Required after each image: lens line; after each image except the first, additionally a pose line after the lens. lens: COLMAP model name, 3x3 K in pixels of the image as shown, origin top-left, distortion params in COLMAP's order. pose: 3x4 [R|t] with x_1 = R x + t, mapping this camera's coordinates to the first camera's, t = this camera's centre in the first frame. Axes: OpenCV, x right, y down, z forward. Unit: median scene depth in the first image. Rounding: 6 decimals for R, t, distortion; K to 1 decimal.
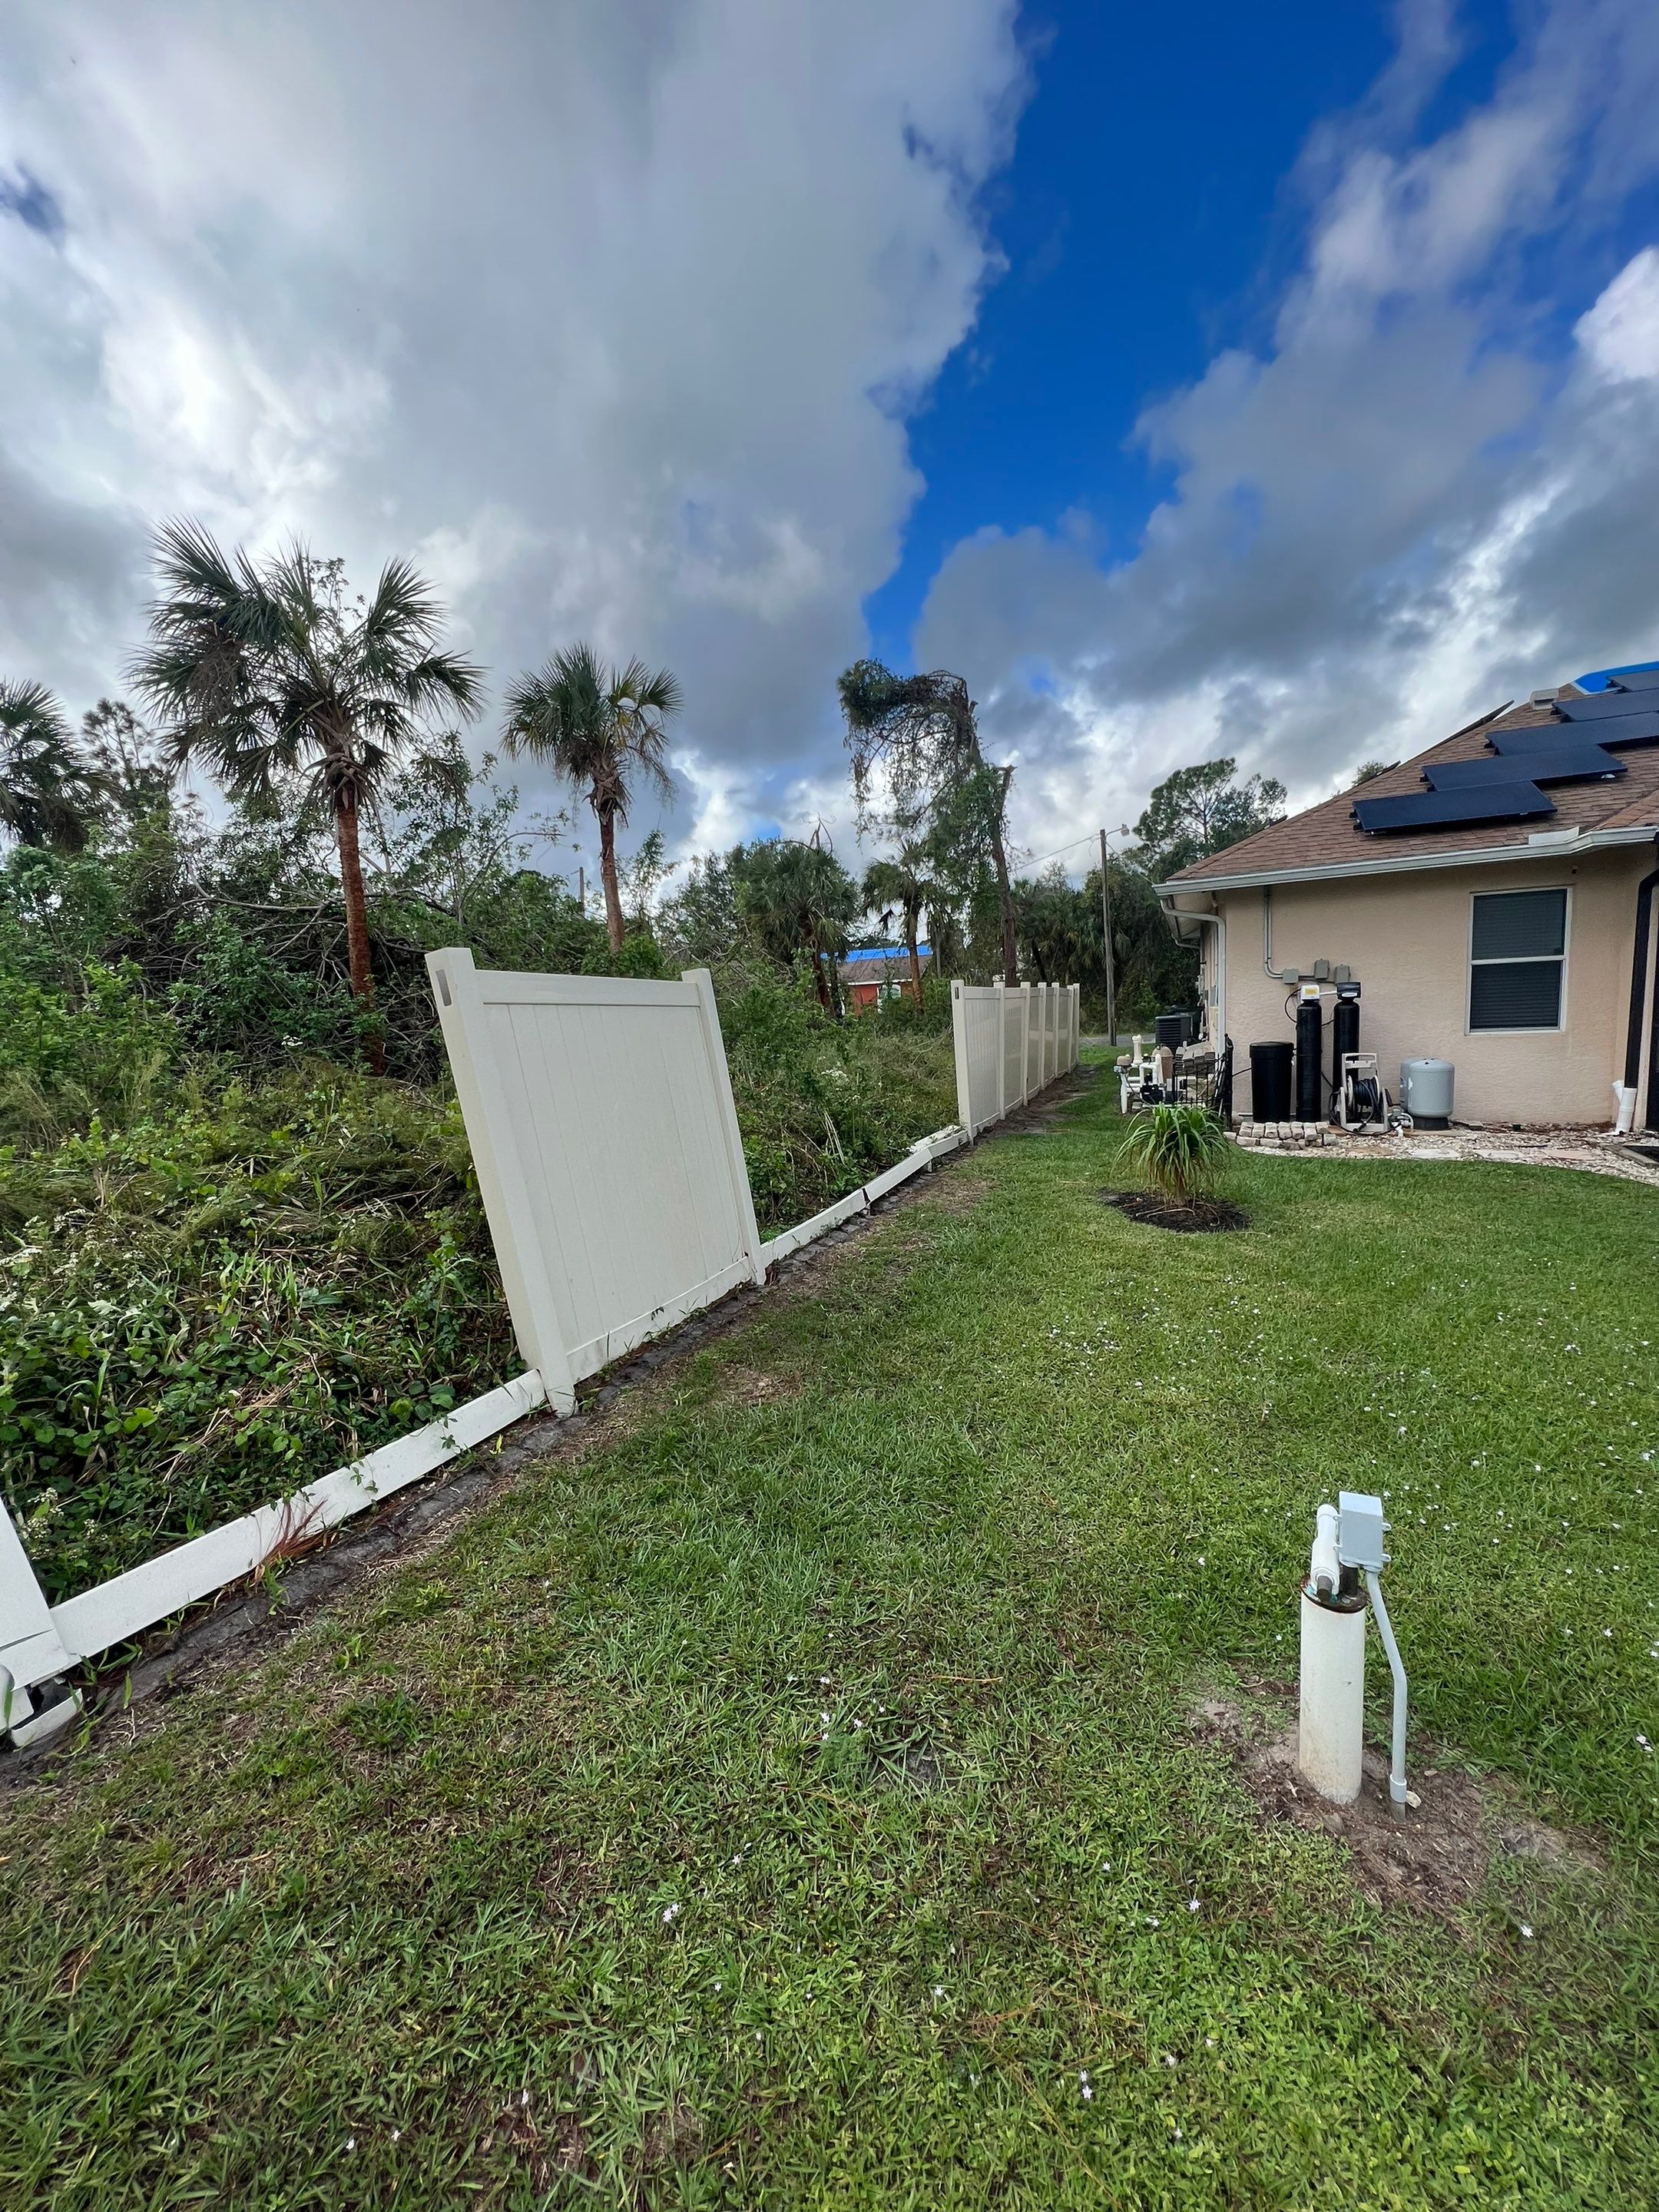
lens RADIAL K [[895.5, 0, 826.5], [0, 895.5, 1092.1], [0, 0, 1]] dist [-0.001074, -0.000005]
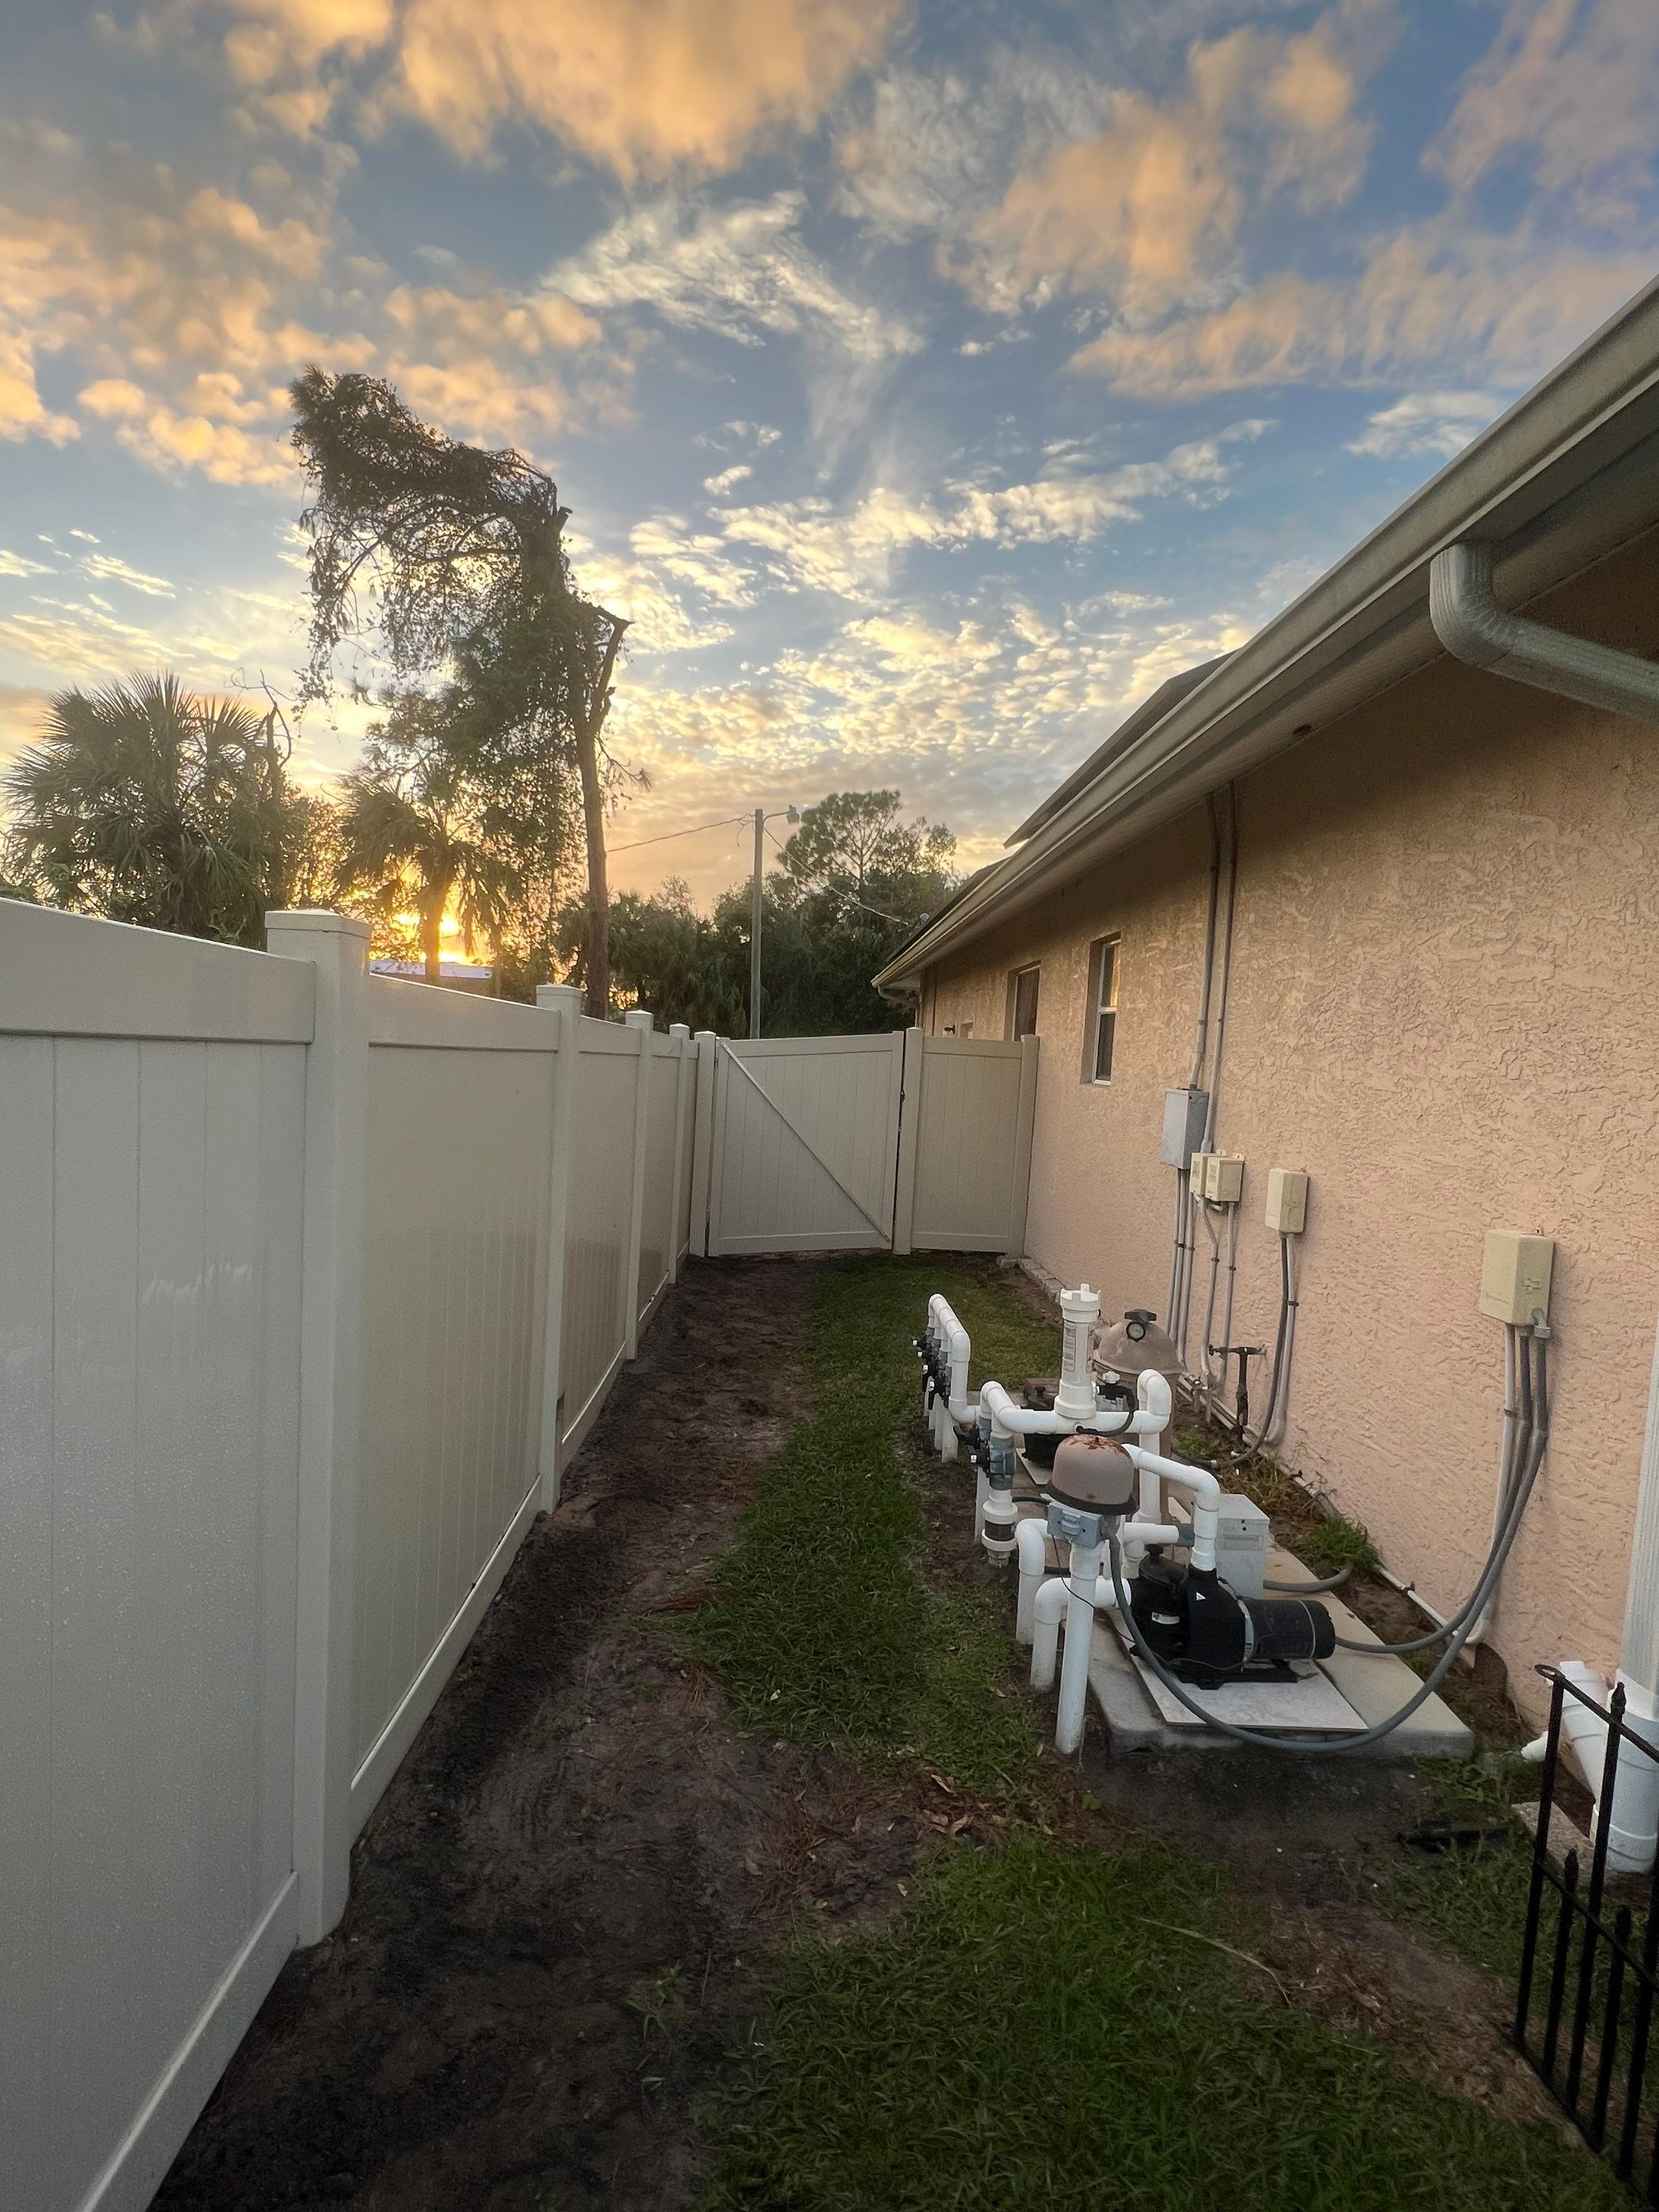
lens RADIAL K [[895.5, 0, 826.5], [0, 895.5, 1092.1], [0, 0, 1]] dist [-0.001074, -0.000005]
pose [[0.900326, 0.089950, 0.425820, 0.073556], [-0.061948, 0.994933, -0.079190, -0.032708], [-0.430786, 0.044918, 0.901336, 0.309626]]
